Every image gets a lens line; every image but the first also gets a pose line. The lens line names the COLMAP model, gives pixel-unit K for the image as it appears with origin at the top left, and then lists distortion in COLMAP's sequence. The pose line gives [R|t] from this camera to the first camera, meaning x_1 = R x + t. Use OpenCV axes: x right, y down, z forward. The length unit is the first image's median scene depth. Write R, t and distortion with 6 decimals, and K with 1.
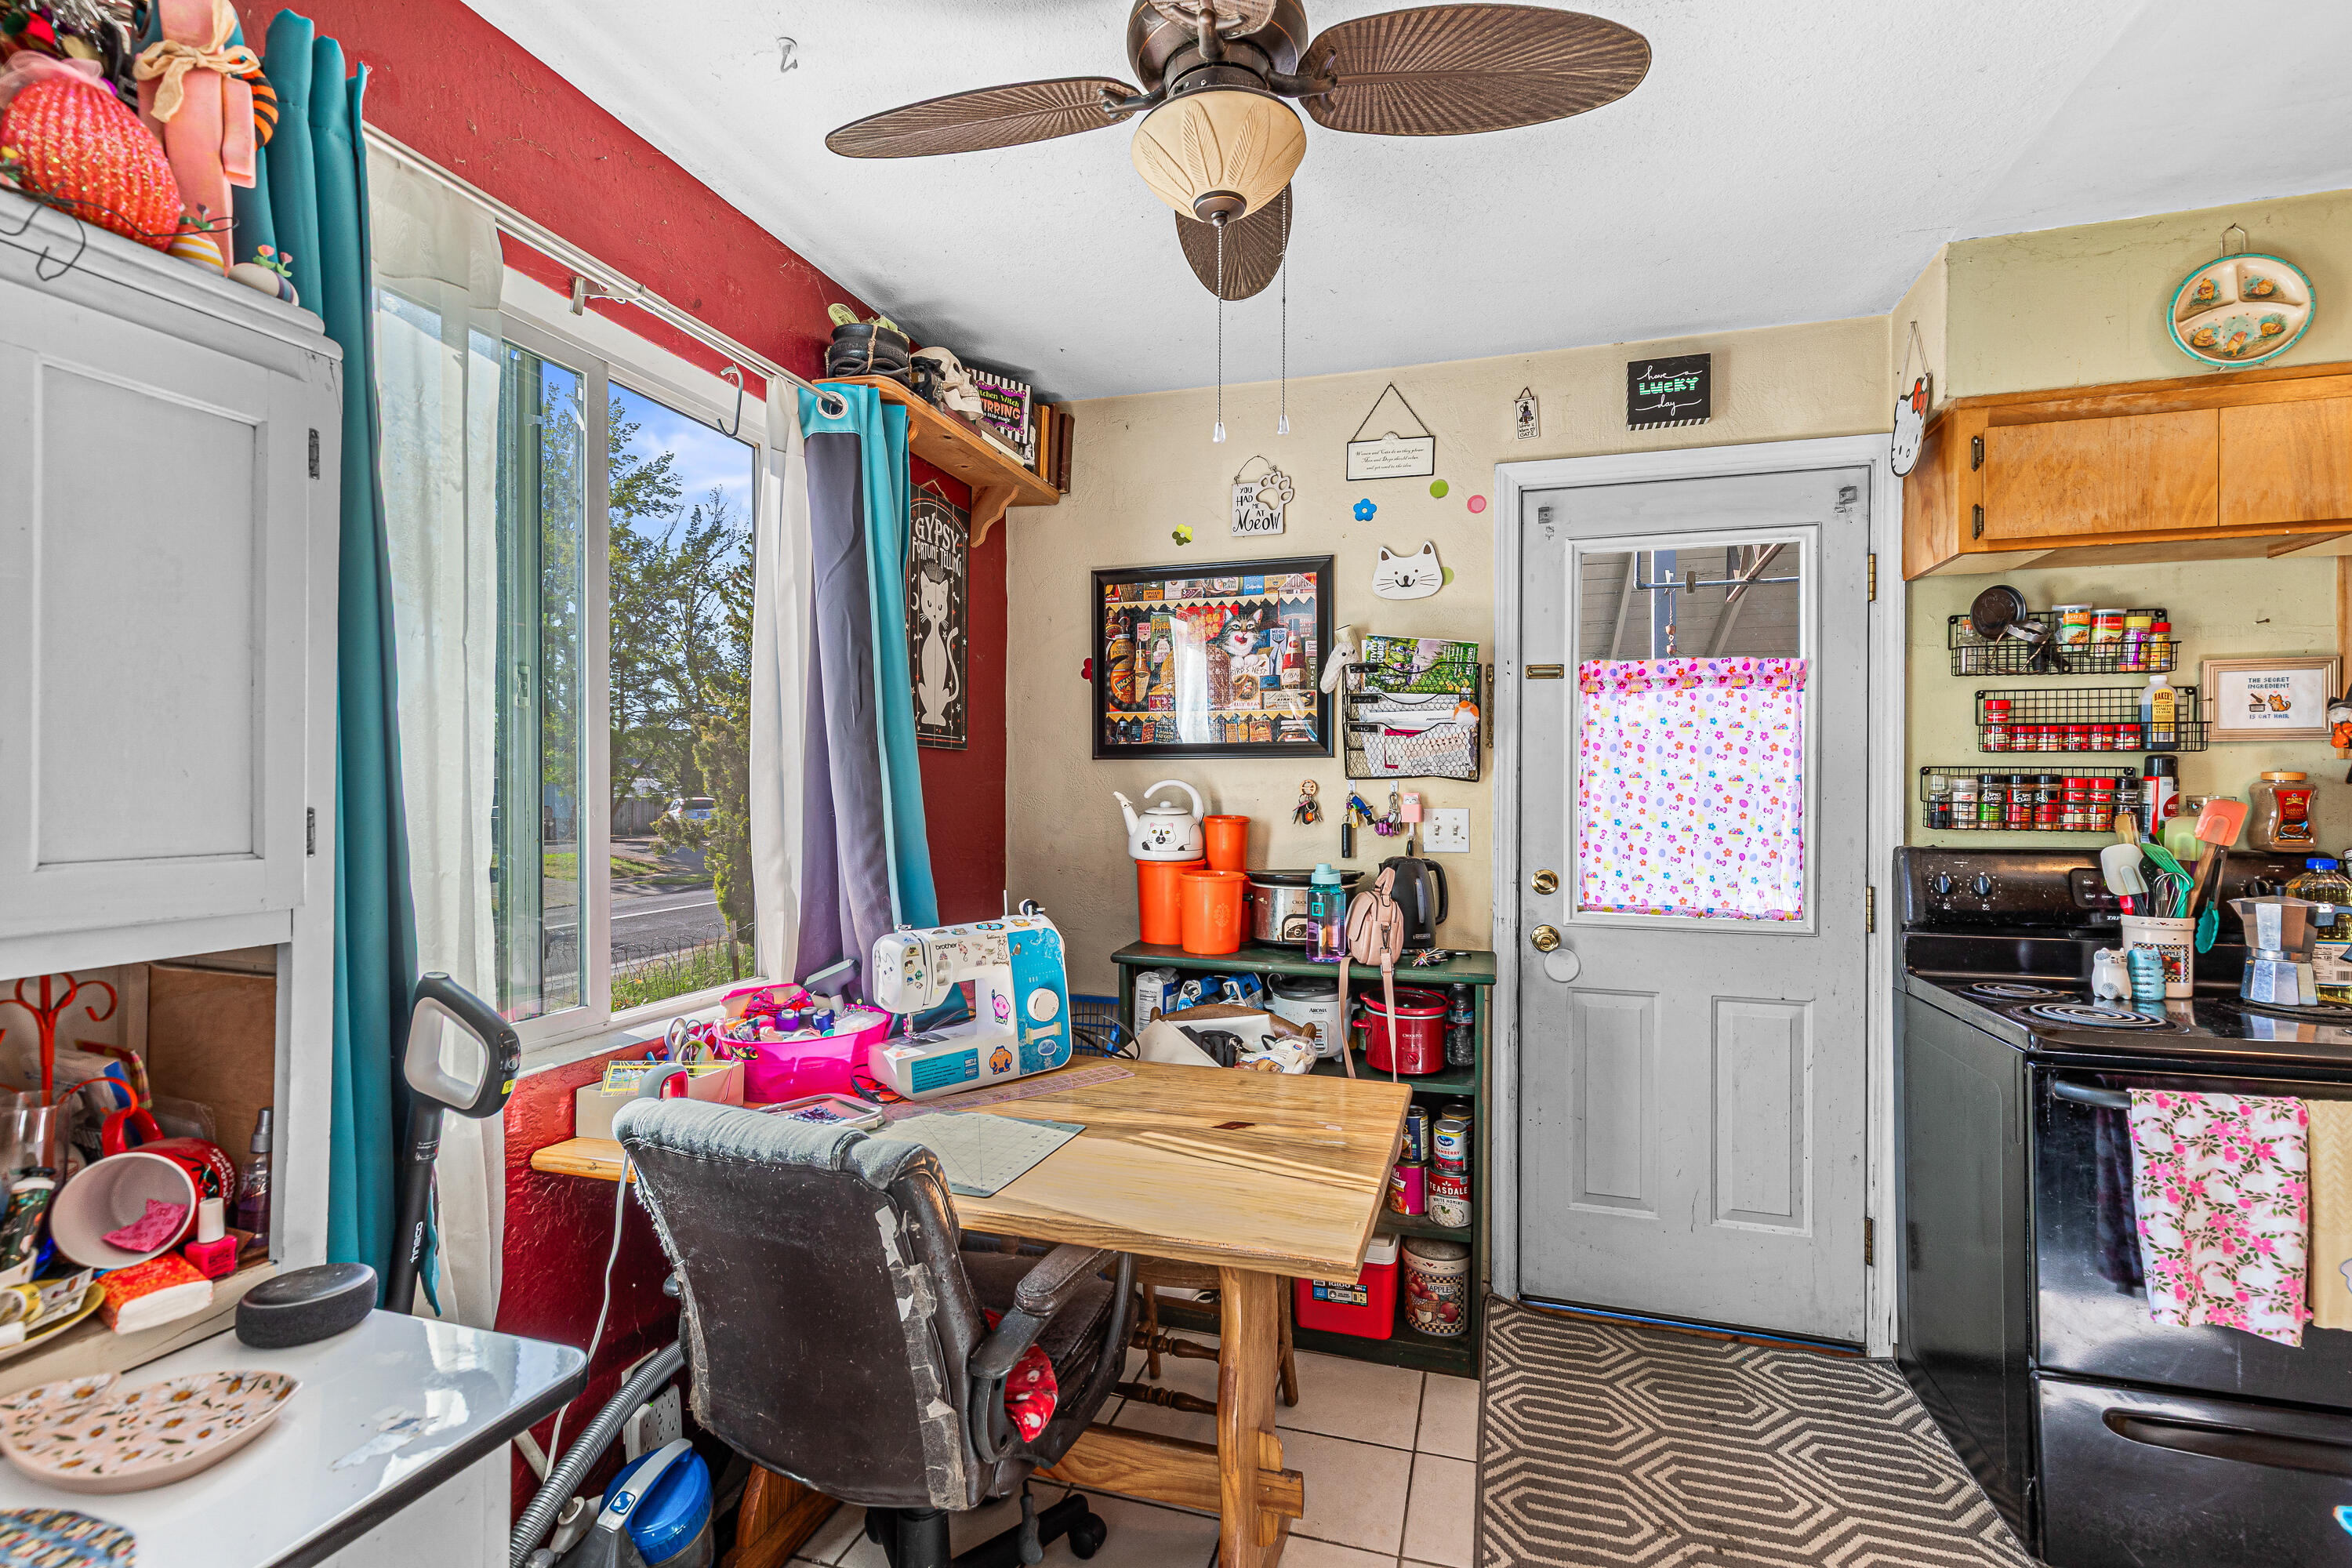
lens RADIAL K [[1071.1, 0, 1181.6], [0, 1071.1, 789.7], [0, 0, 1]] dist [0.011785, -0.002007]
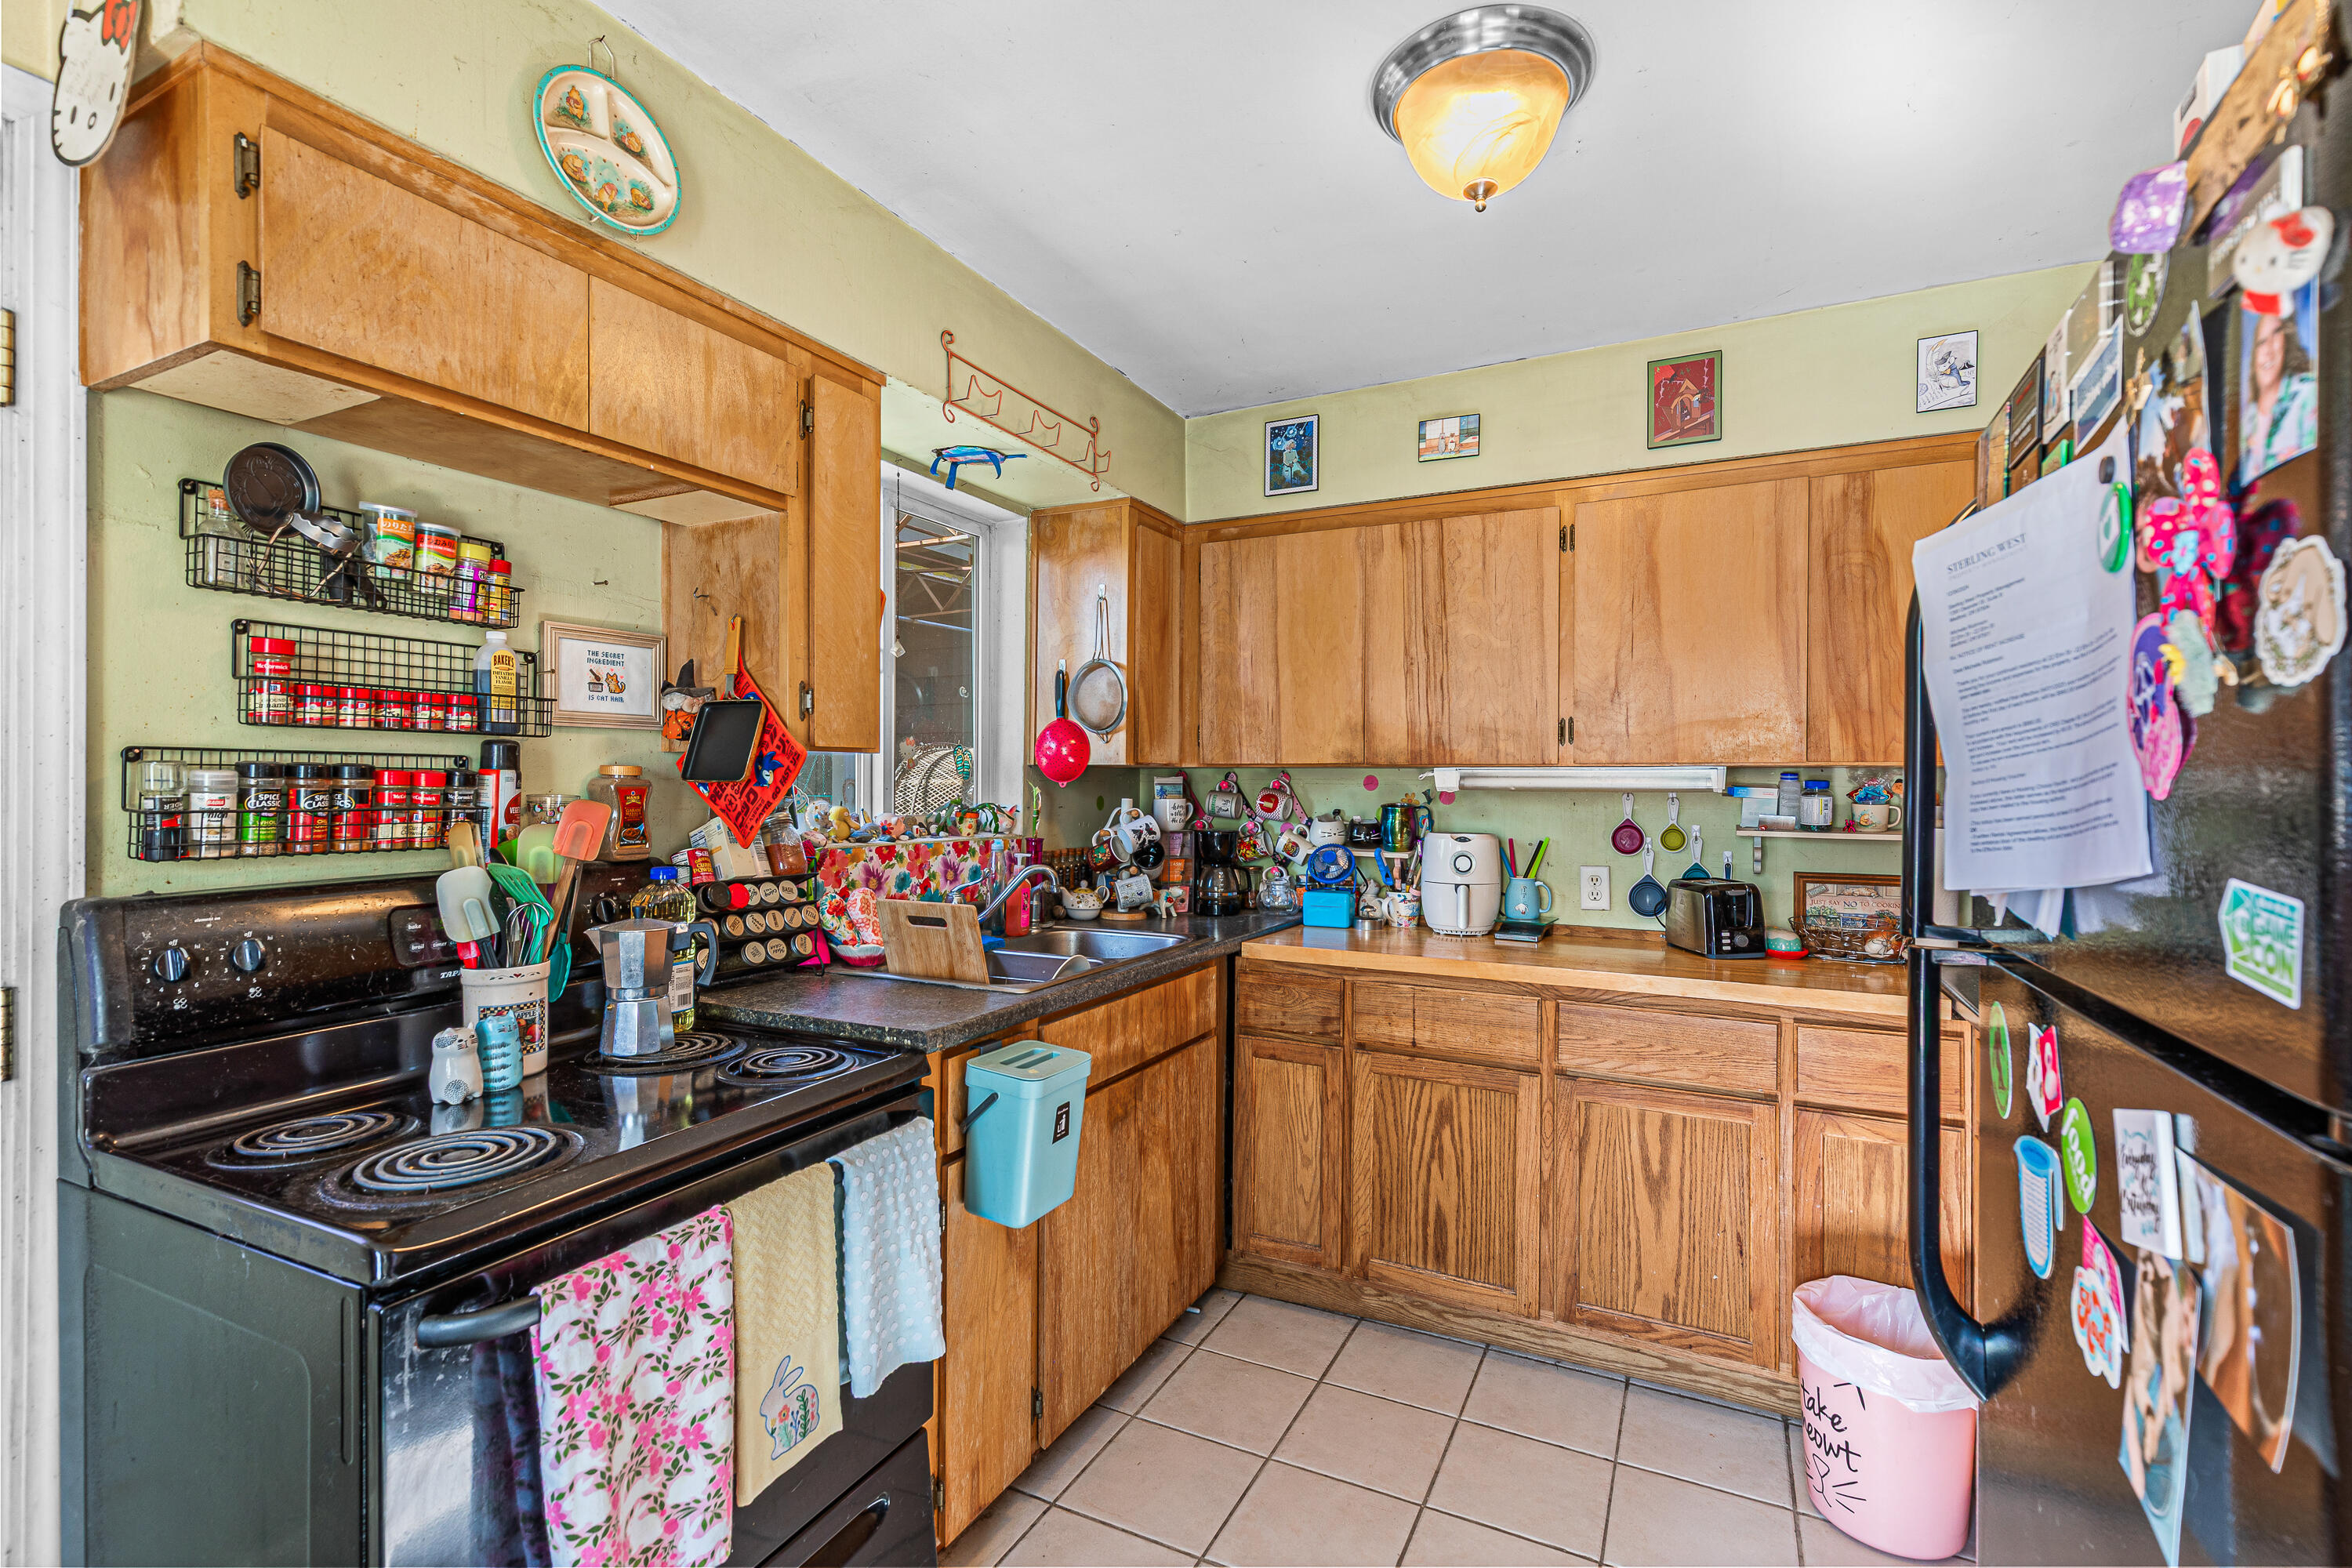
lens RADIAL K [[1071.1, 0, 1187.7], [0, 1071.1, 780.0], [0, 0, 1]] dist [0.011785, -0.002007]
pose [[0.176655, 0.000216, 0.984273, 0.268002], [0.001251, 0.999999, -0.000444, -0.004050], [-0.984272, 0.001310, 0.176655, 0.409913]]
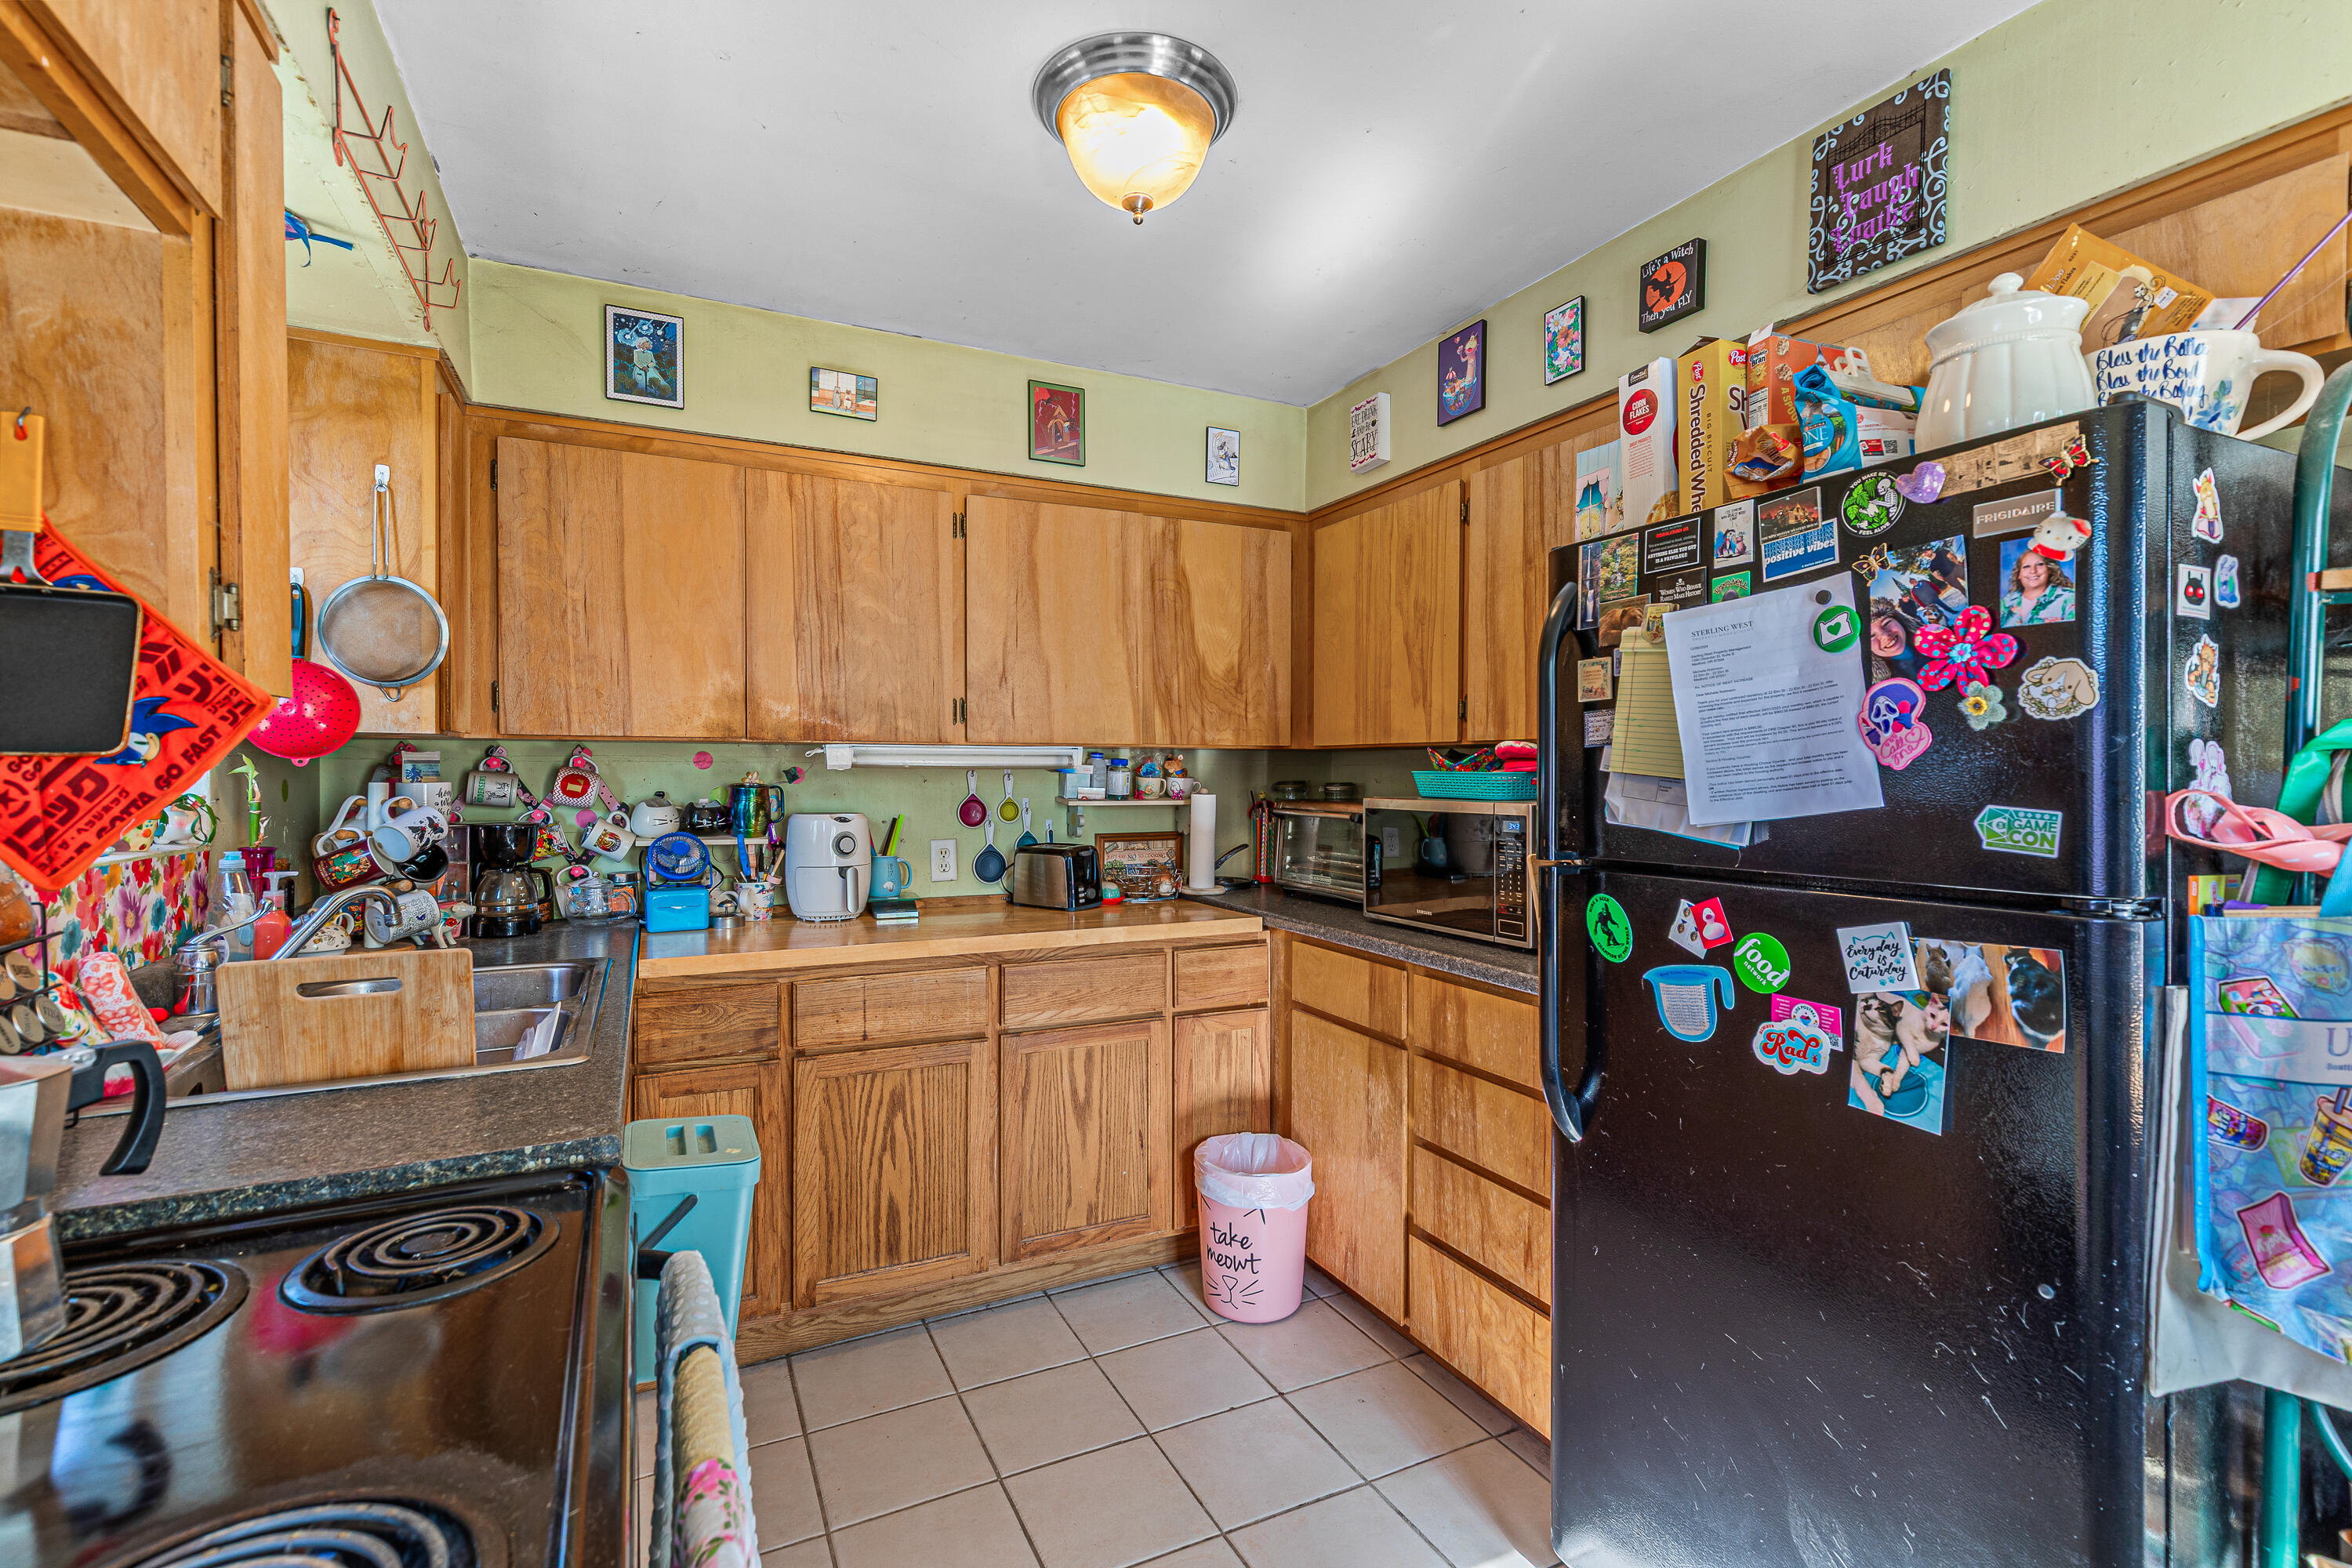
lens RADIAL K [[1071.1, 0, 1185.4], [0, 1071.1, 781.1], [0, 0, 1]] dist [0.011785, -0.002007]
pose [[-0.686947, -0.016619, 0.726517, 0.339163], [-0.002312, 0.999783, 0.020684, -0.003825], [-0.726704, 0.012530, -0.686837, 0.611009]]
